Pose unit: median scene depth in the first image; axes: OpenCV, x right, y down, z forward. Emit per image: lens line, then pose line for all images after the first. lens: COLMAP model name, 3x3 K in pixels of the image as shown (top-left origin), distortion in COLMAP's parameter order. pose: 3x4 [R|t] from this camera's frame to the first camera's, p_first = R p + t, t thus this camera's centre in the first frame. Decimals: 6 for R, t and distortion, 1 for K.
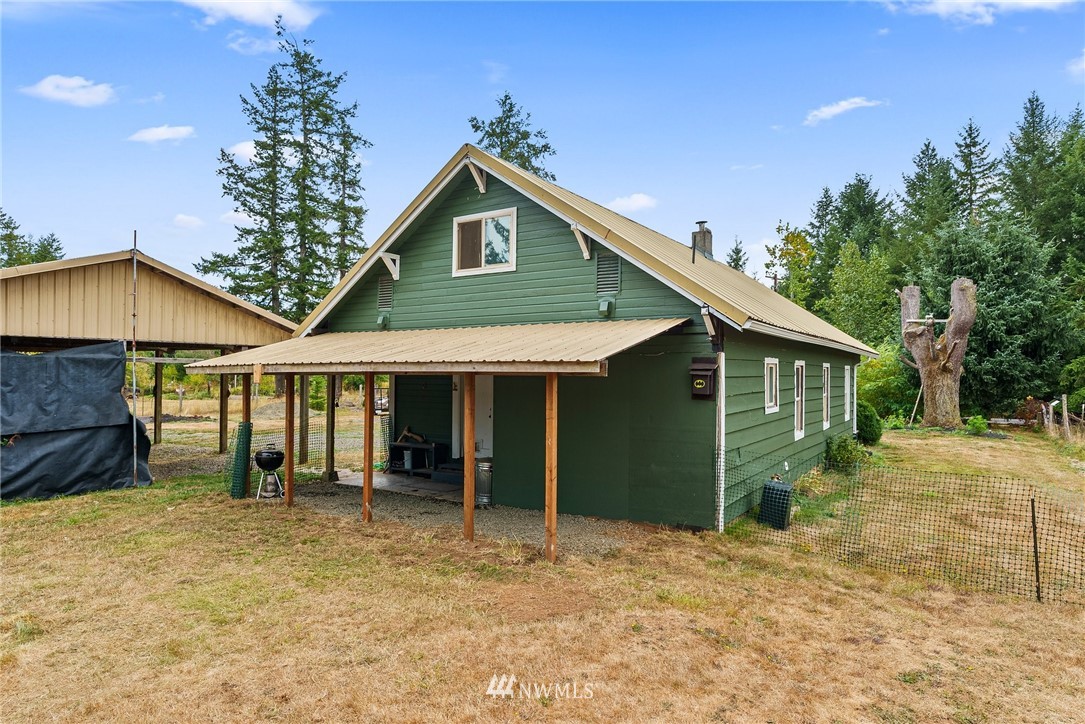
lens RADIAL K [[631.8, 0, 542.5], [0, 631.8, 362.0], [0, 0, 1]] dist [-0.004330, -0.001289]
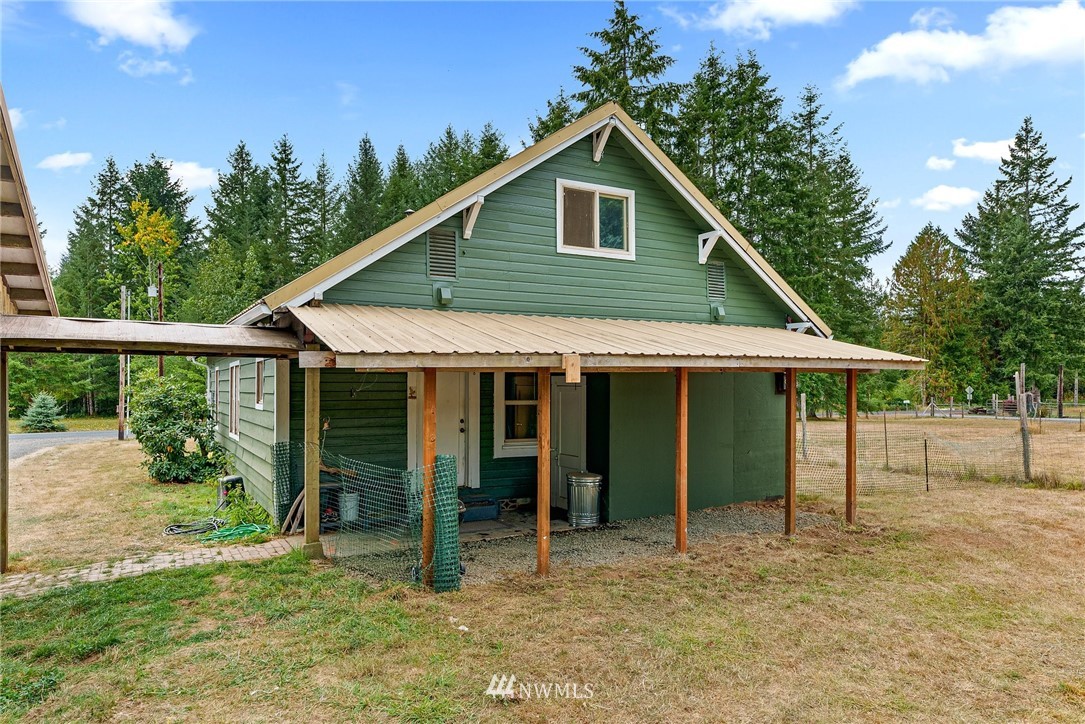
lens RADIAL K [[706.8, 0, 542.3], [0, 706.8, 380.0], [0, 0, 1]] dist [-0.003417, -0.000834]
pose [[0.465247, 0.000946, 0.885180, -0.771061], [-0.009595, 0.999946, 0.003975, 0.019430], [-0.885129, -0.010342, 0.465231, 0.489223]]
